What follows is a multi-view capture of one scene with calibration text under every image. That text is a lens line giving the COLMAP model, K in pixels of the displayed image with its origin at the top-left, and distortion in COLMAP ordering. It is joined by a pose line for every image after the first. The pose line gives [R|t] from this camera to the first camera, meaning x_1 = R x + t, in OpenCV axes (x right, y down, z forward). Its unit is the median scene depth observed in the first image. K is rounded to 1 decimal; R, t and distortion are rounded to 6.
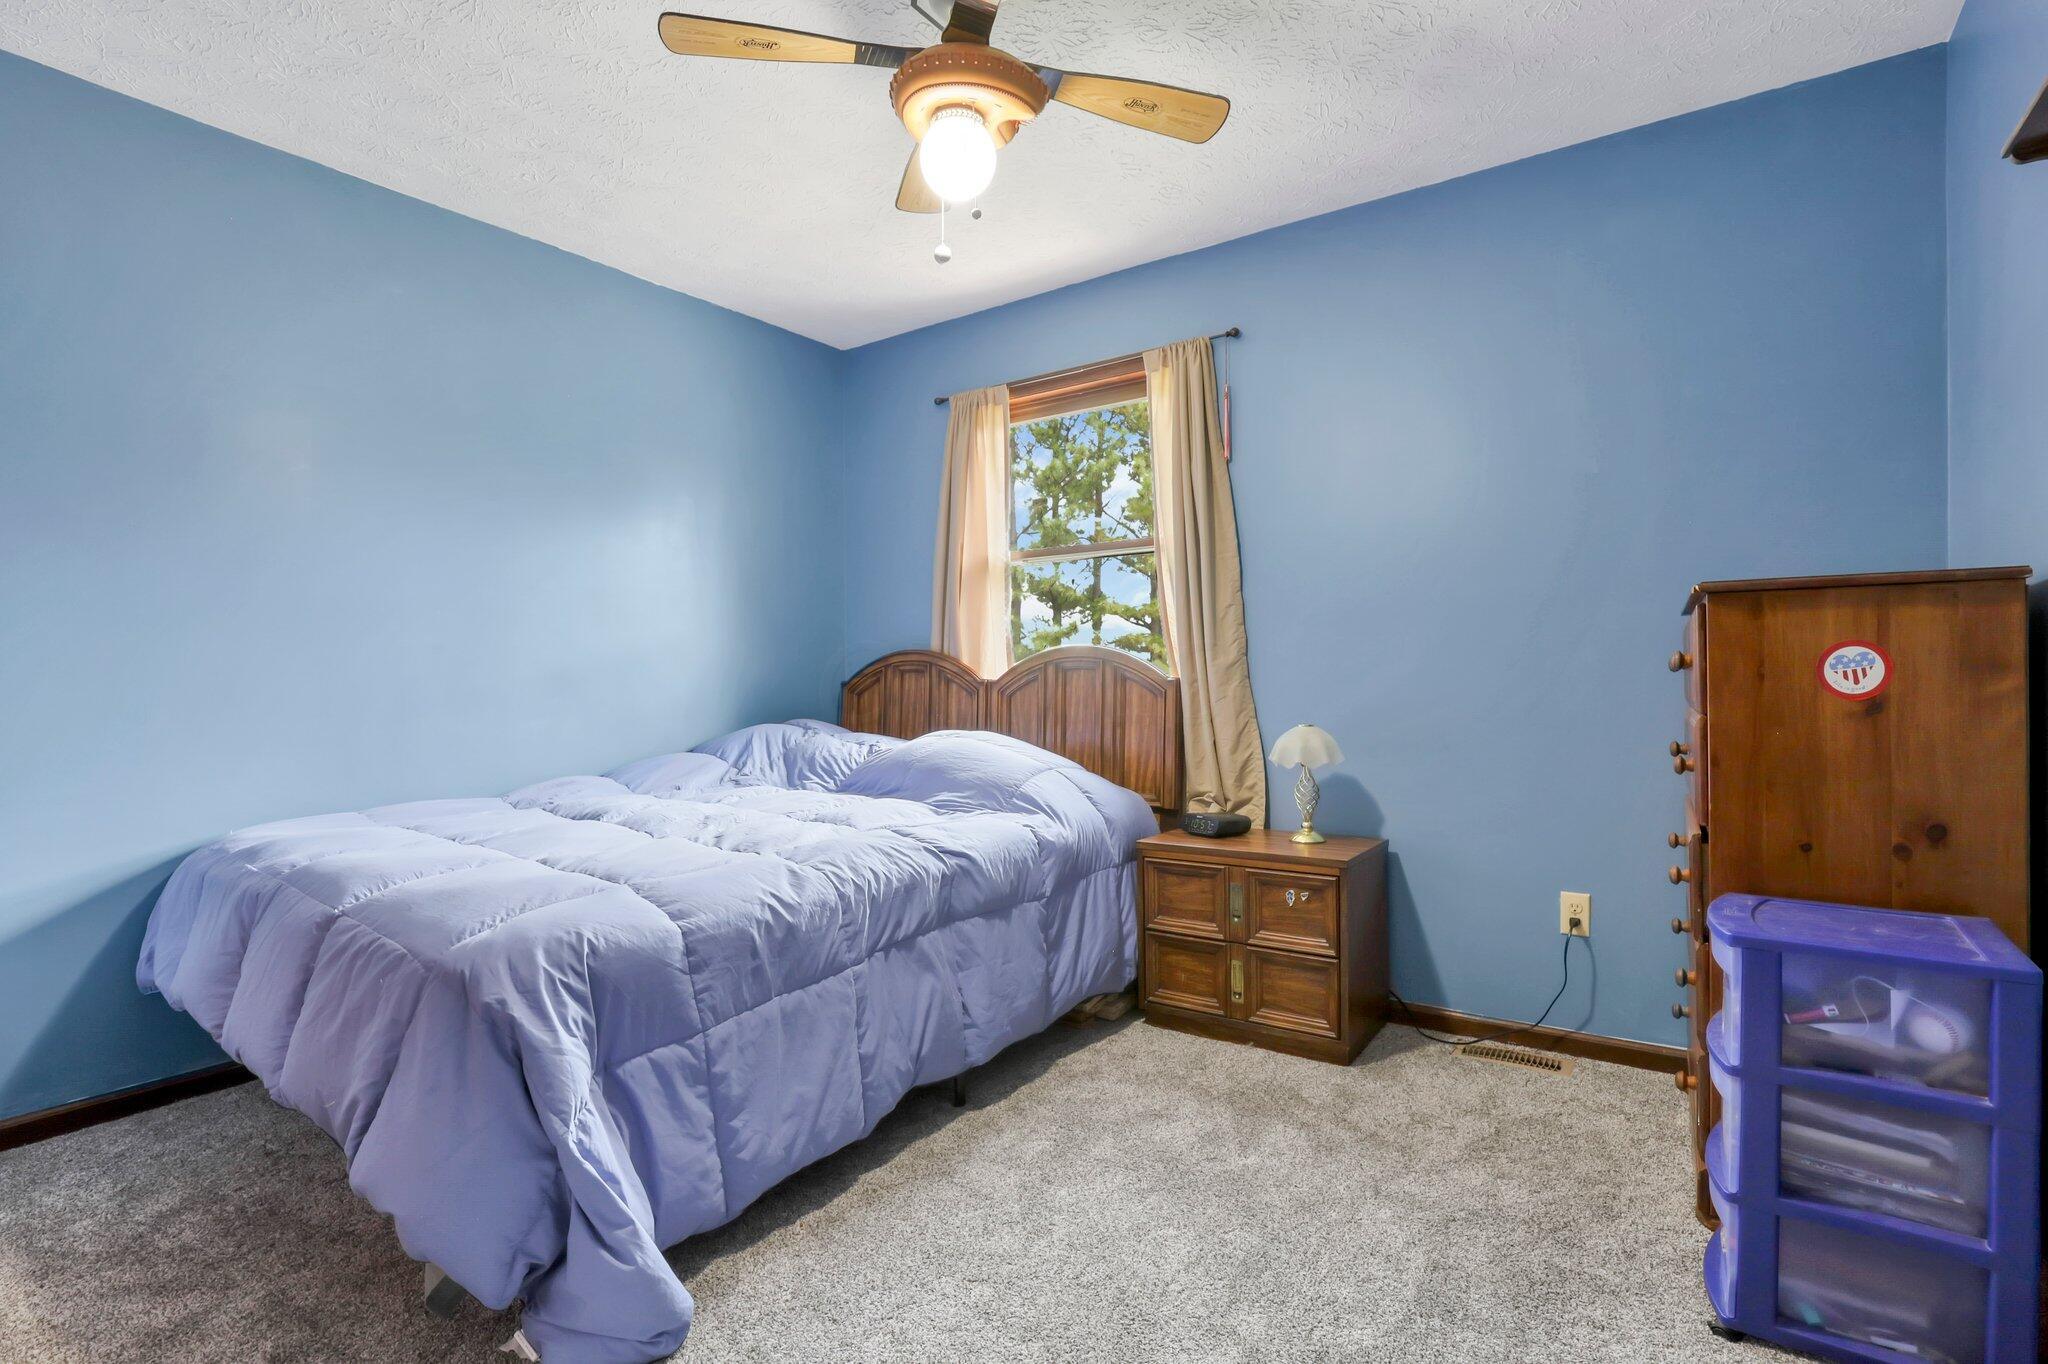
lens RADIAL K [[988.2, 0, 1034.2], [0, 988.2, 676.4], [0, 0, 1]] dist [-0.014882, 0.000049]
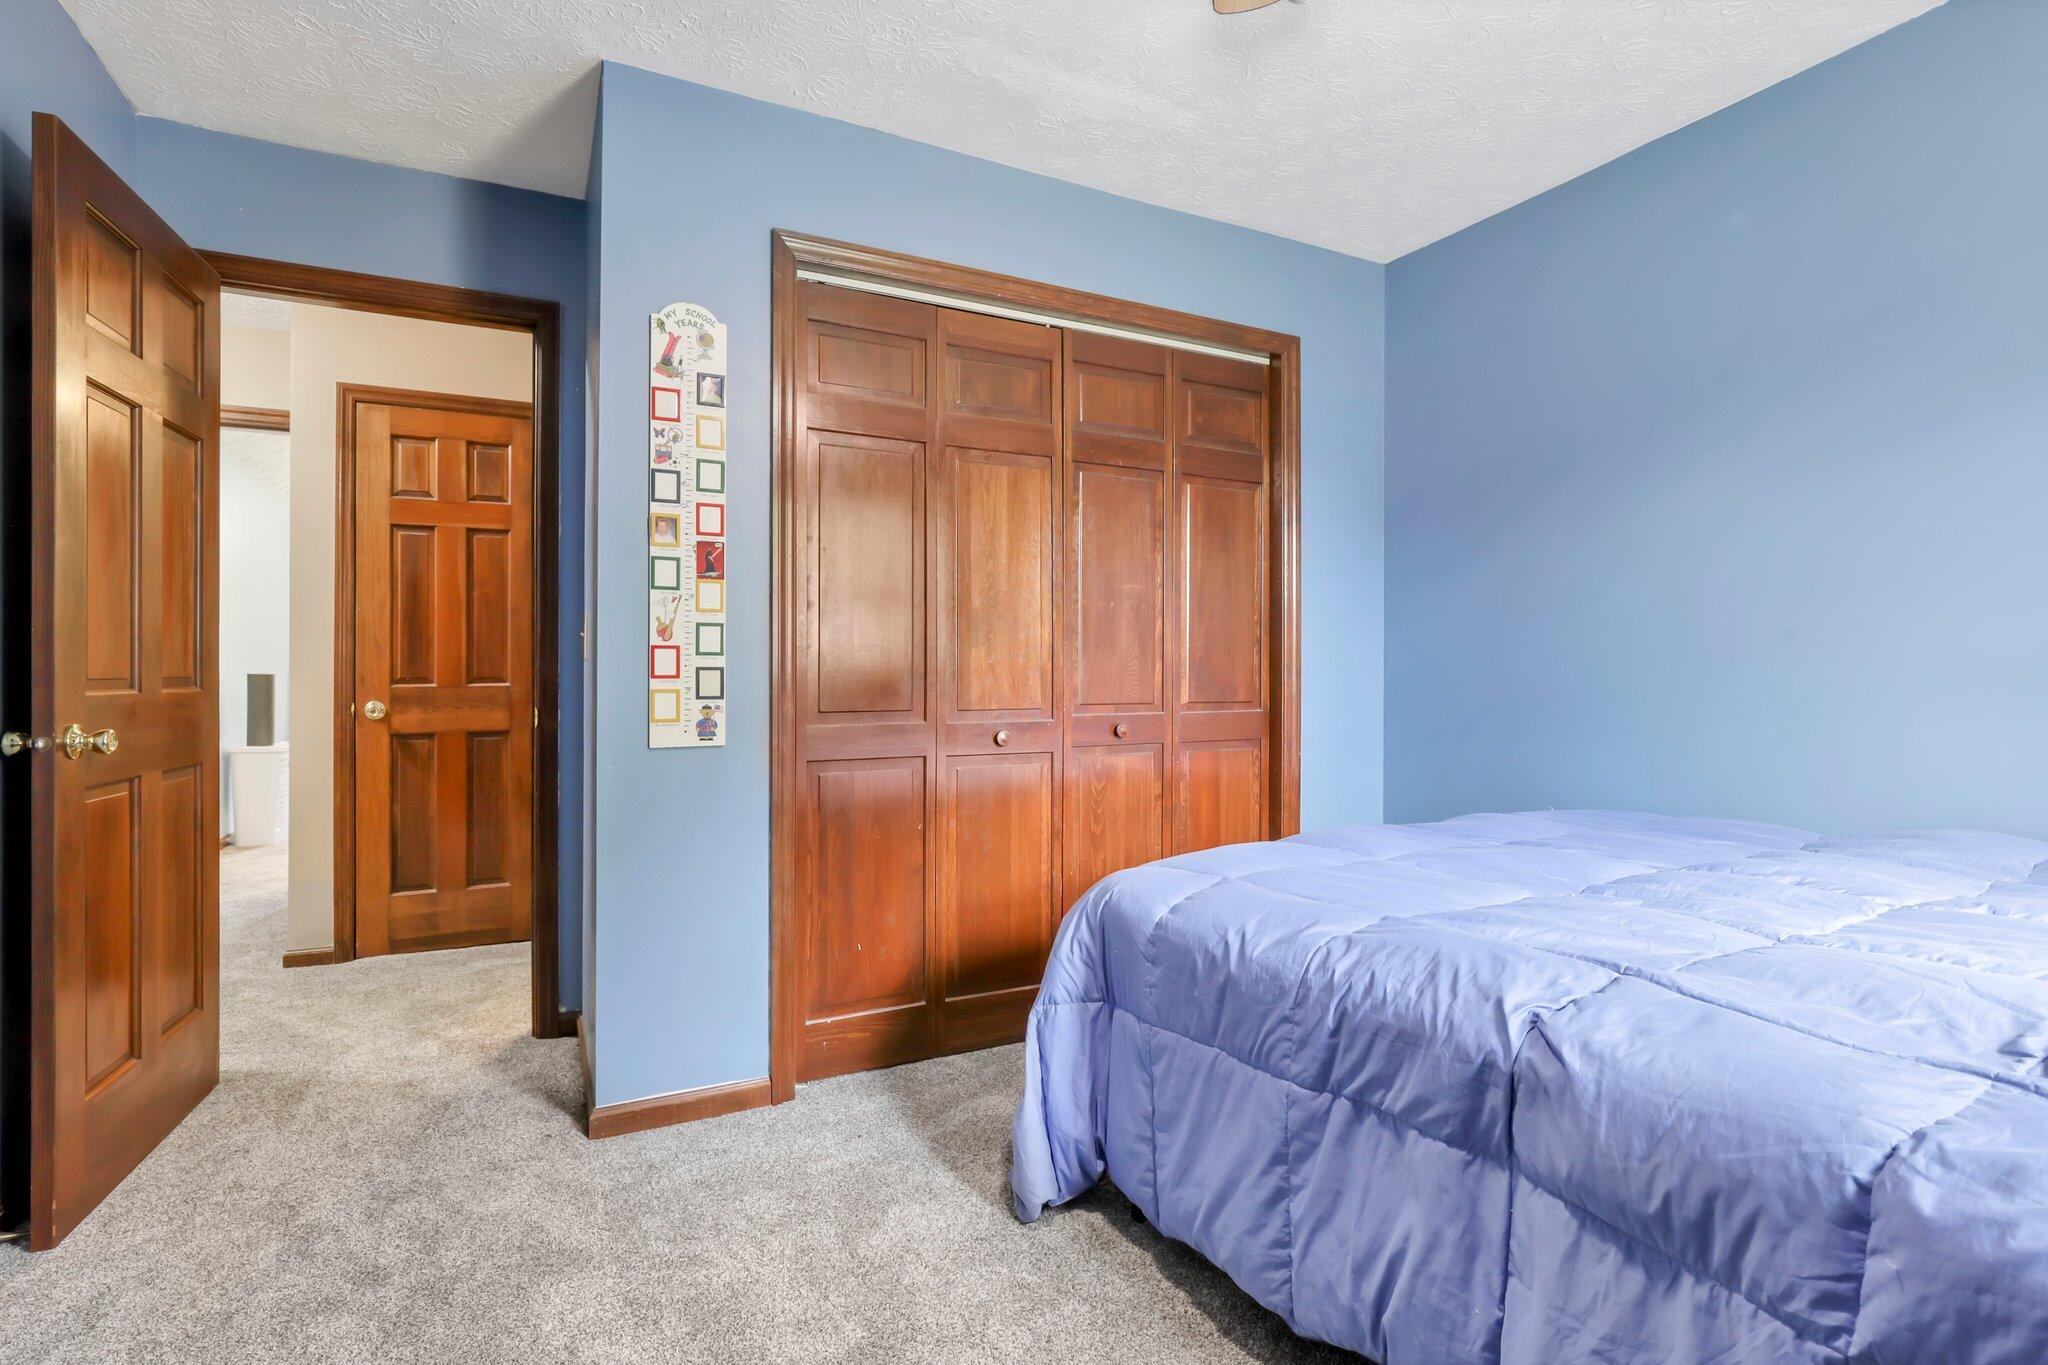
lens RADIAL K [[988.2, 0, 1034.2], [0, 988.2, 676.9], [0, 0, 1]] dist [-0.014882, 0.000049]
pose [[-0.462186, 0.000065, -0.886783, 0.487395], [-0.002522, 0.999996, 0.001387, -0.002537], [0.886779, 0.002878, -0.462184, 1.045543]]
